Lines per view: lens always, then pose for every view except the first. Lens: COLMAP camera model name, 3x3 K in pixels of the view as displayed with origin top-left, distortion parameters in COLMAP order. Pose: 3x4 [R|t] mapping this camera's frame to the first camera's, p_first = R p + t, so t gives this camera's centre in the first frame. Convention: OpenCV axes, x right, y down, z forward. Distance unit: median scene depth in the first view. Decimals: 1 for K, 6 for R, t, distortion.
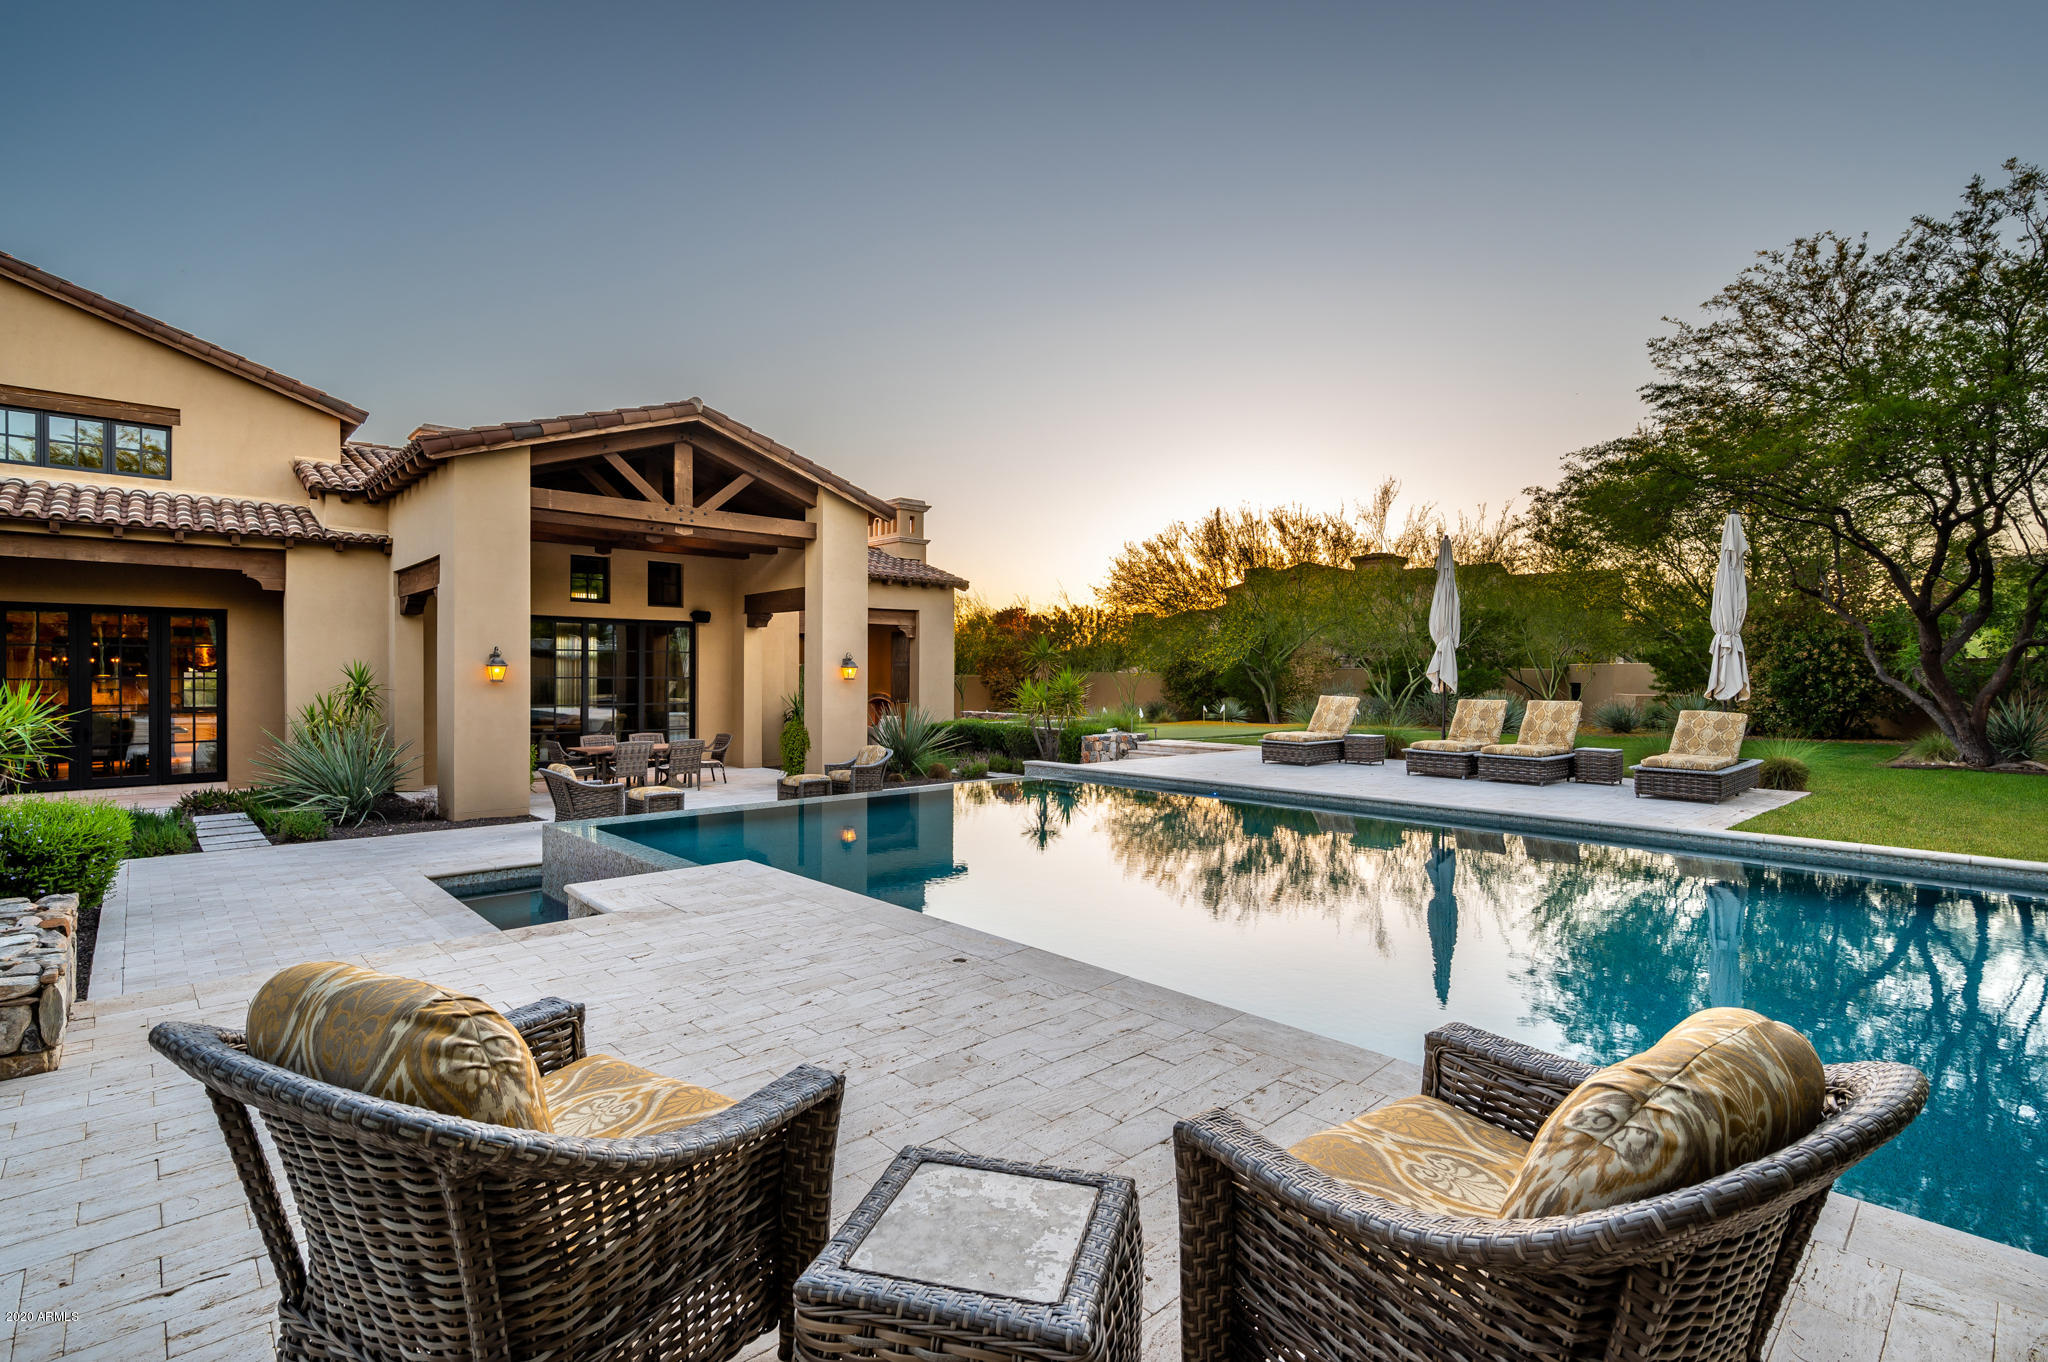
lens RADIAL K [[966.0, 0, 1026.3], [0, 966.0, 683.1], [0, 0, 1]] dist [0.000625, -0.000096]
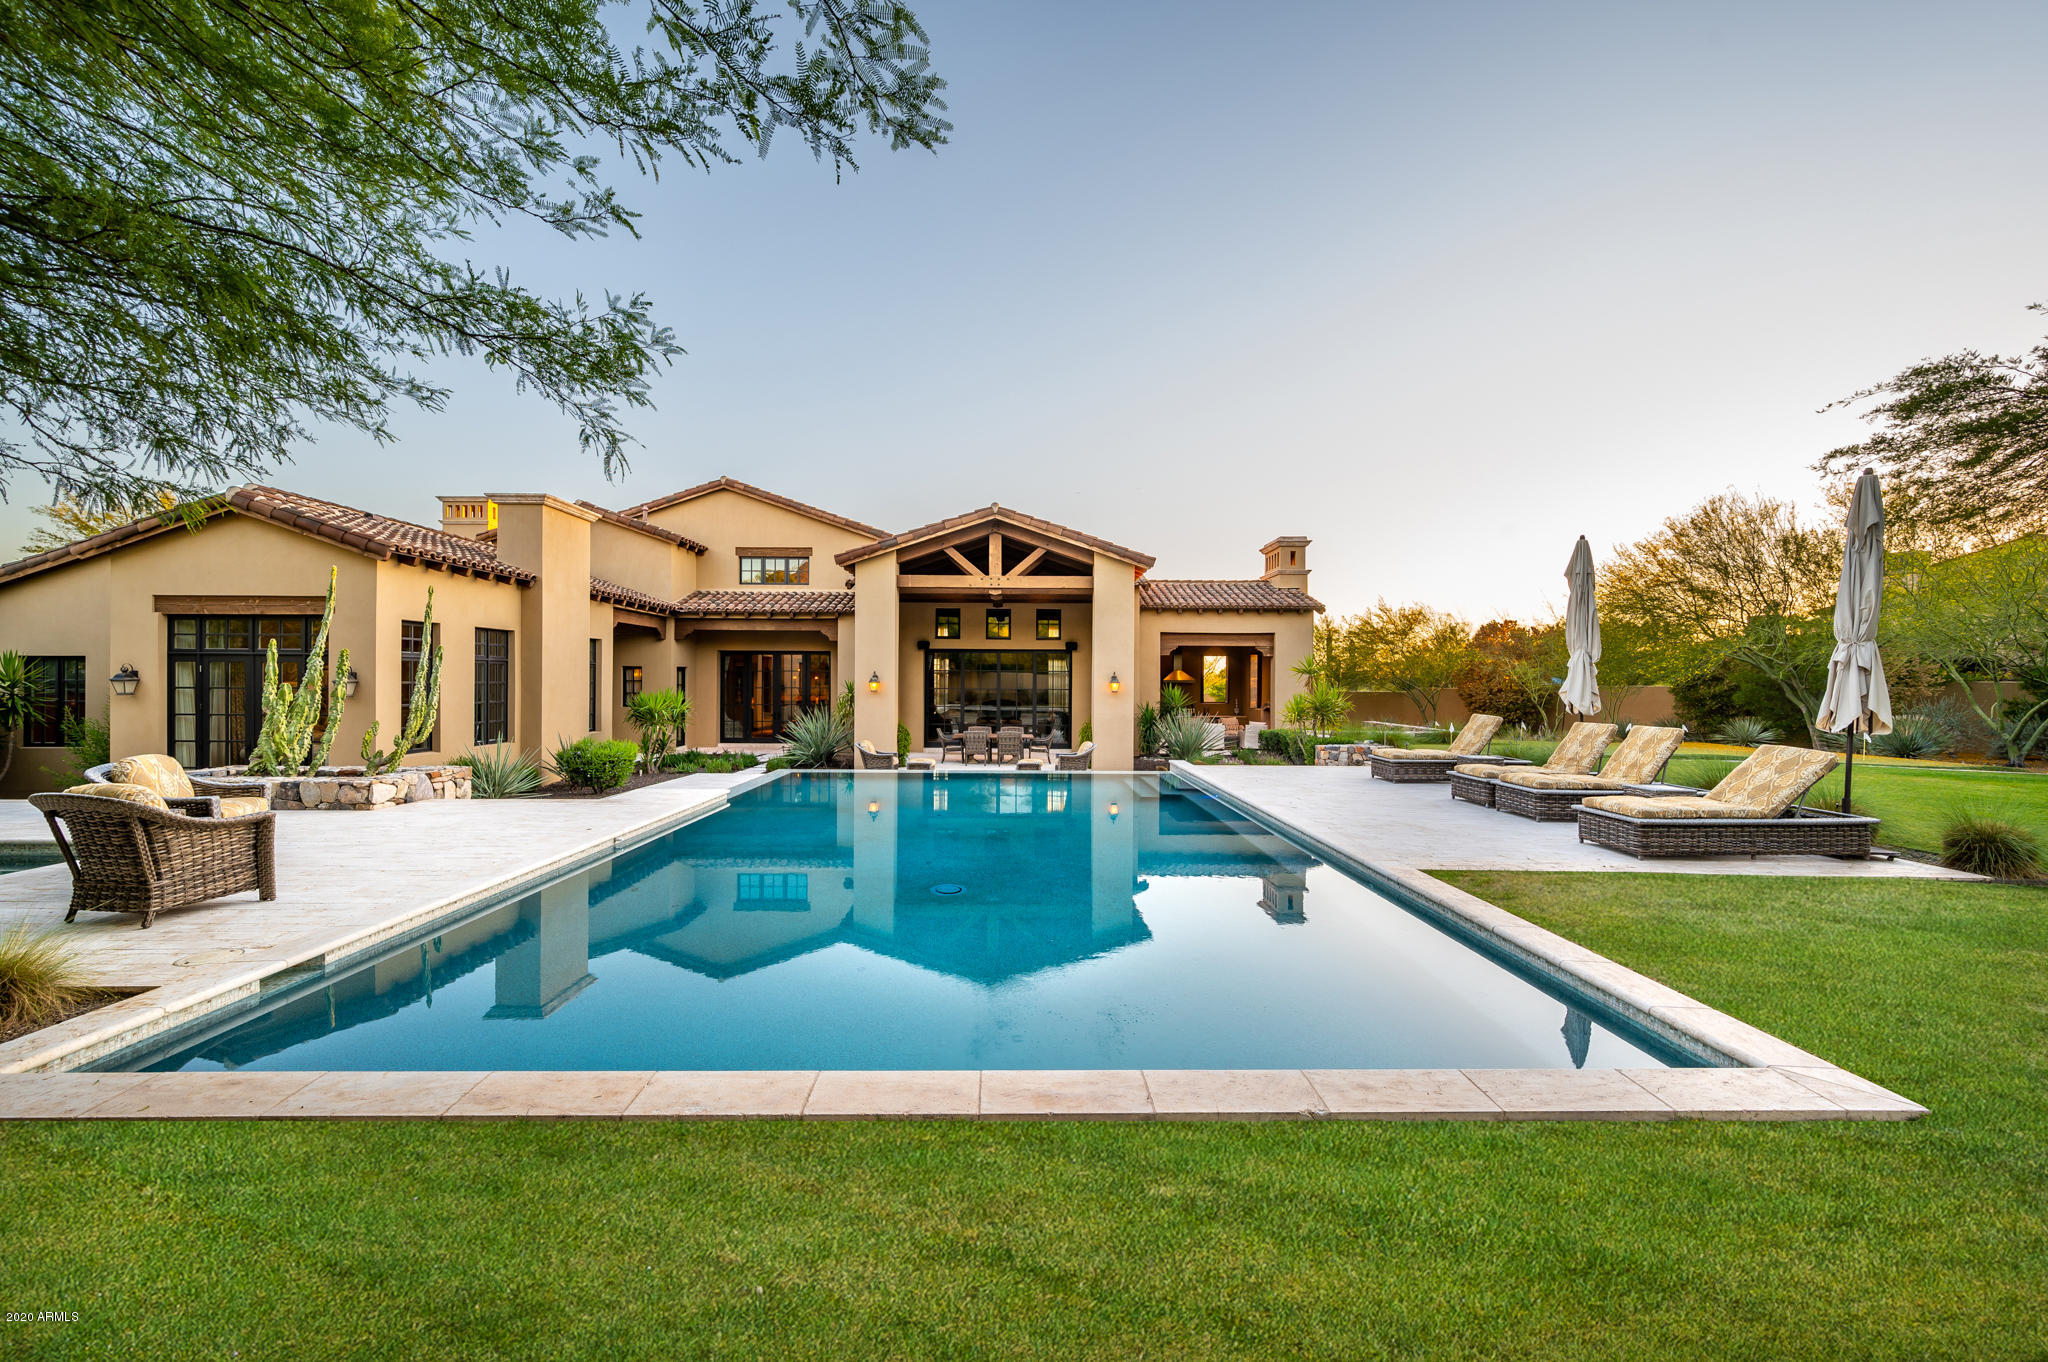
lens RADIAL K [[835.1, 0, 1022.9], [0, 835.1, 681.0], [0, 0, 1]] dist [0.000460, -0.000019]
pose [[0.735344, -0.001724, -0.677692, 0.549179], [-0.009003, 0.999884, -0.012313, -0.003697], [0.677634, 0.015156, 0.735243, 0.079303]]
